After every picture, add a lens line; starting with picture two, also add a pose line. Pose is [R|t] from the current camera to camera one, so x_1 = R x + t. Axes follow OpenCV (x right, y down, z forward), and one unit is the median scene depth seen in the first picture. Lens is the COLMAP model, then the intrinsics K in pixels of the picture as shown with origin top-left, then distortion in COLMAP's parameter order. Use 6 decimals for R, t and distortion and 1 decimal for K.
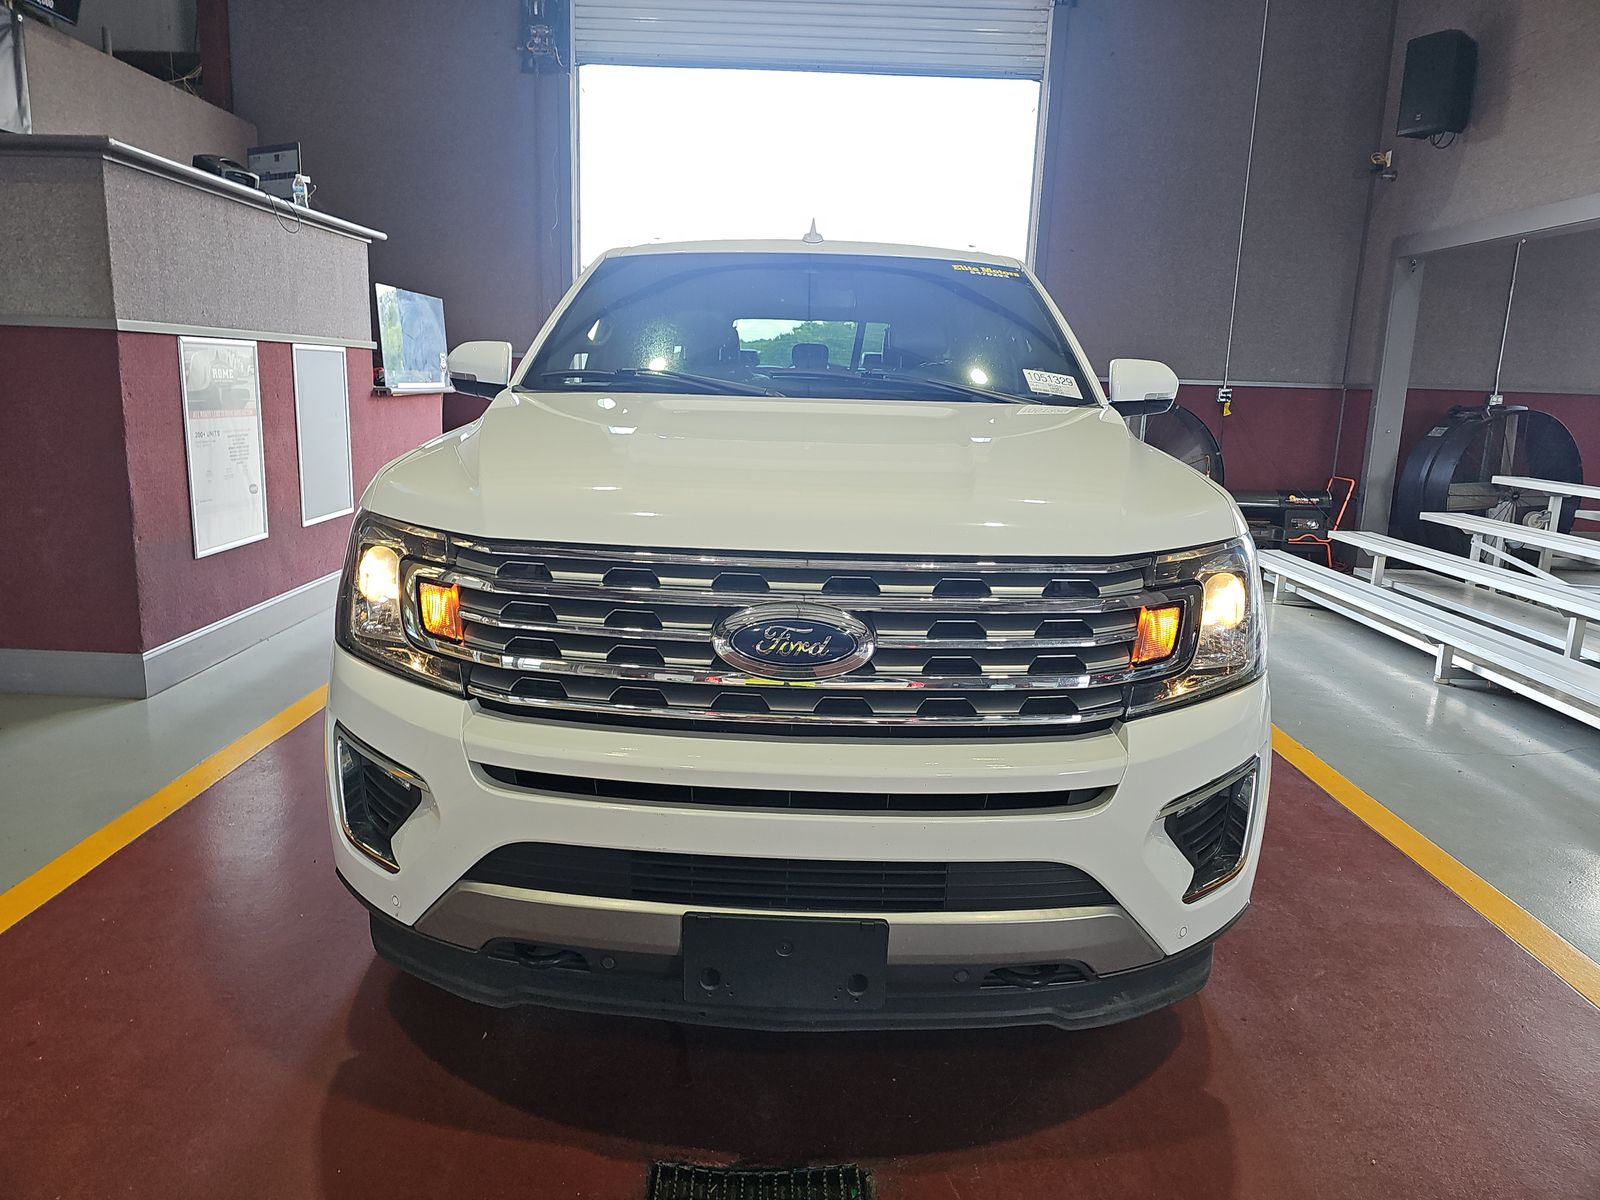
lens RADIAL K [[1068.9, 0, 800.0], [0, 1068.9, 600.0], [0, 0, 1]] dist [0.051562, -0.043742]
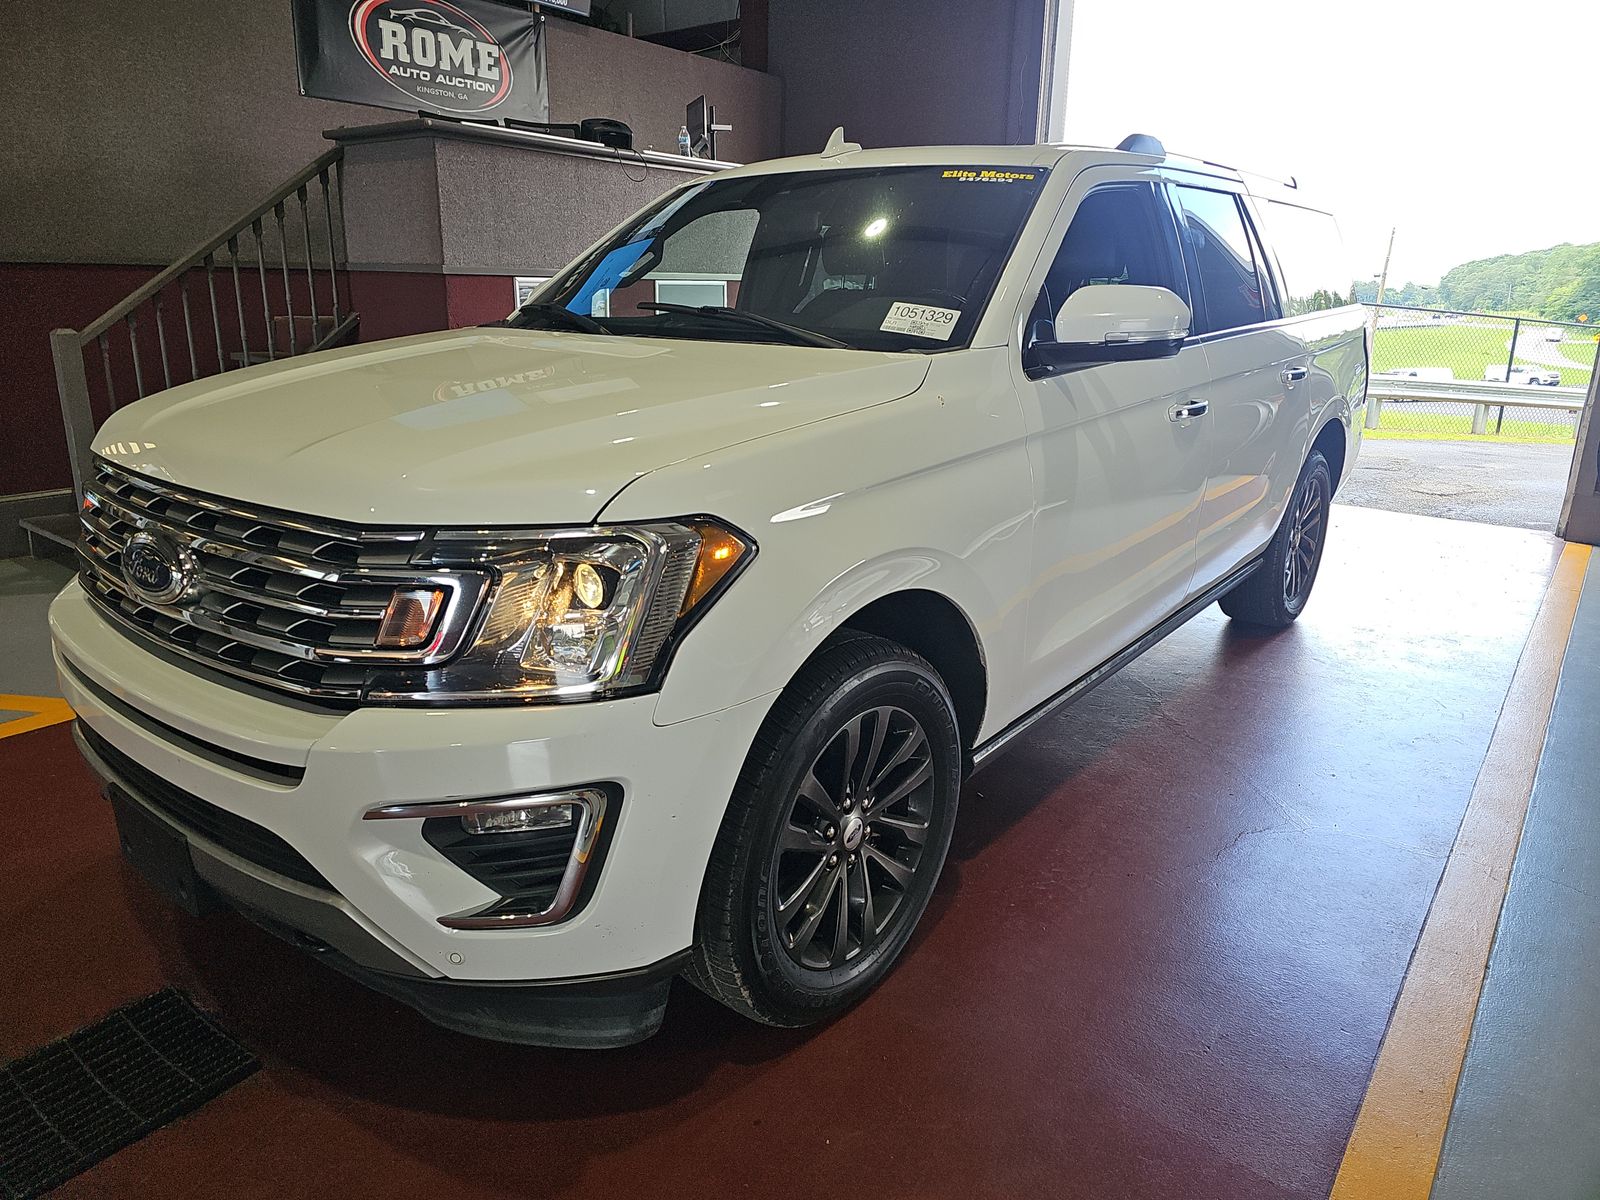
lens RADIAL K [[1068.9, 0, 800.0], [0, 1068.9, 600.0], [0, 0, 1]] dist [0.051562, -0.043742]
pose [[0.788968, 0.158181, -0.593724, 1.289921], [-0.116450, 0.987276, 0.108288, -0.136441], [0.603298, -0.016296, 0.797349, 0.570662]]
